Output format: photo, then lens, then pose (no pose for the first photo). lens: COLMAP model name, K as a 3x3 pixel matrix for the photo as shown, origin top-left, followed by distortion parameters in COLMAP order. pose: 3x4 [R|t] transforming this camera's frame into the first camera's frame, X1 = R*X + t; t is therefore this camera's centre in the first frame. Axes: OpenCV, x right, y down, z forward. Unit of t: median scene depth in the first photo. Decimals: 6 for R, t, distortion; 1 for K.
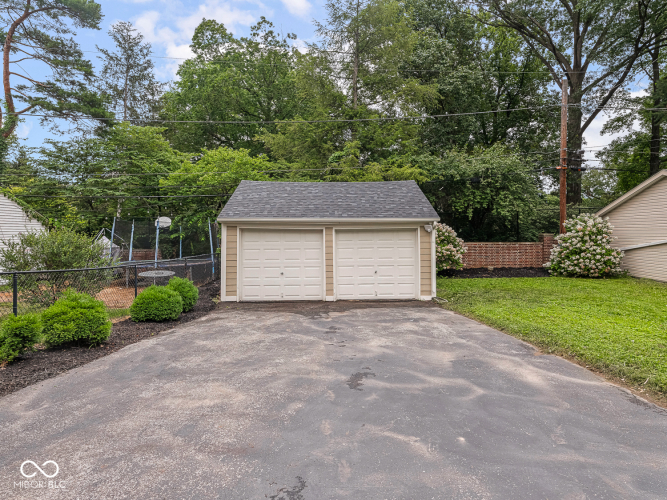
lens RADIAL K [[363.9, 0, 335.9], [0, 363.9, 228.3], [0, 0, 1]] dist [0.002244, -0.001733]
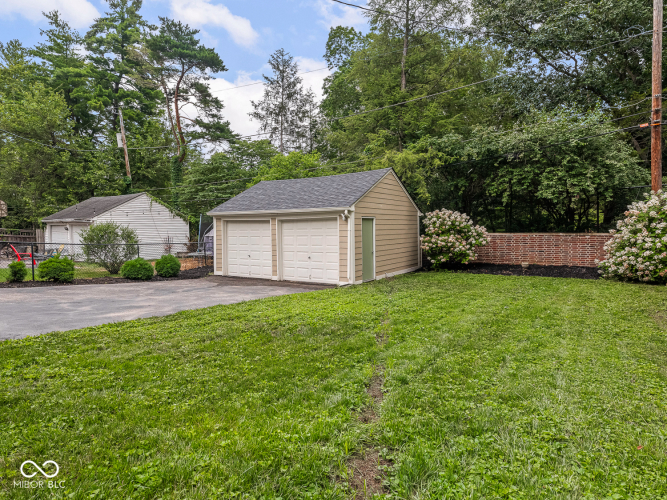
lens RADIAL K [[387.3, 0, 331.3], [0, 387.3, 240.2], [0, 0, 1]] dist [0.001342, 0.000142]
pose [[0.824072, 0.012294, -0.566351, 0.606204], [0.014624, 0.998970, 0.042964, 0.012863], [0.566296, -0.043688, 0.823043, 0.049456]]
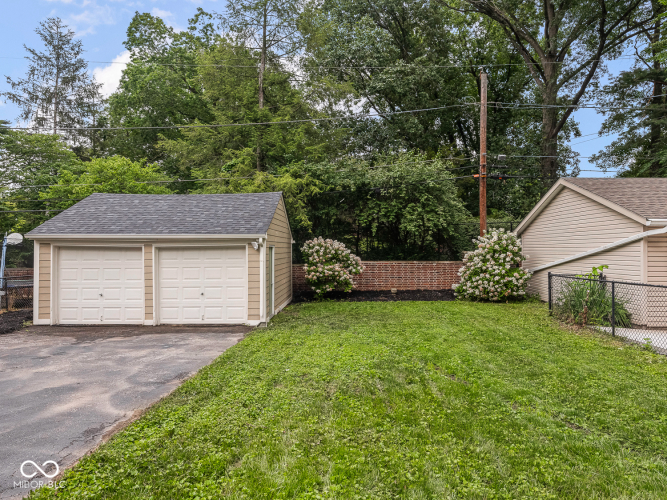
lens RADIAL K [[412.6, 0, 333.5], [0, 412.6, 250.0], [0, 0, 1]] dist [0.002478, -0.002658]
pose [[0.998886, 0.000992, -0.047173, 0.353585], [-0.000340, 0.999904, 0.013824, -0.002523], [0.047183, -0.013793, 0.998791, -0.009719]]
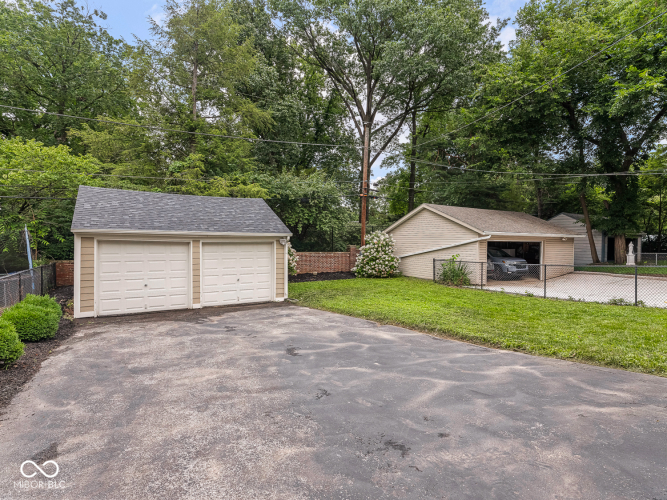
lens RADIAL K [[360.9, 0, 333.5], [0, 360.9, 250.0], [0, 0, 1]] dist [-0.003145, -0.001263]
pose [[0.864542, -0.000117, 0.502560, -0.145756], [-0.019771, 0.999218, 0.034244, -0.012822], [-0.502171, -0.039541, 0.863864, -0.089314]]
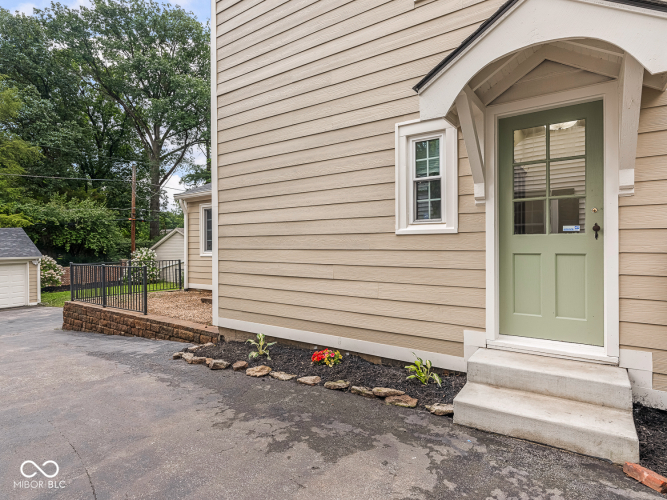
lens RADIAL K [[373.7, 0, 333.5], [0, 373.7, 250.0], [0, 0, 1]] dist [-0.002803, -0.001202]
pose [[0.586047, -0.007646, 0.810241, -0.242840], [-0.010188, 0.999807, 0.016804, -0.073197], [-0.810213, -0.018102, 0.585856, -0.821256]]
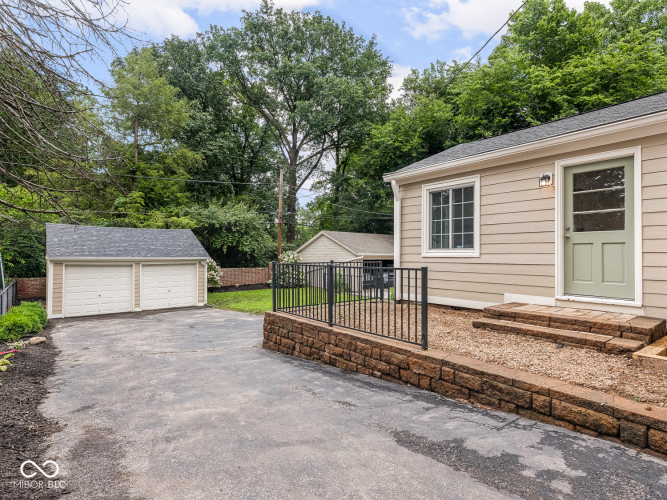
lens RADIAL K [[362.5, 0, 333.5], [0, 362.5, 250.0], [0, 0, 1]] dist [0.004442, -0.000839]
pose [[0.787871, 0.013672, 0.615689, -0.221616], [-0.018334, 0.999831, 0.001260, -0.053647], [-0.615568, -0.012281, 0.787988, -0.506260]]
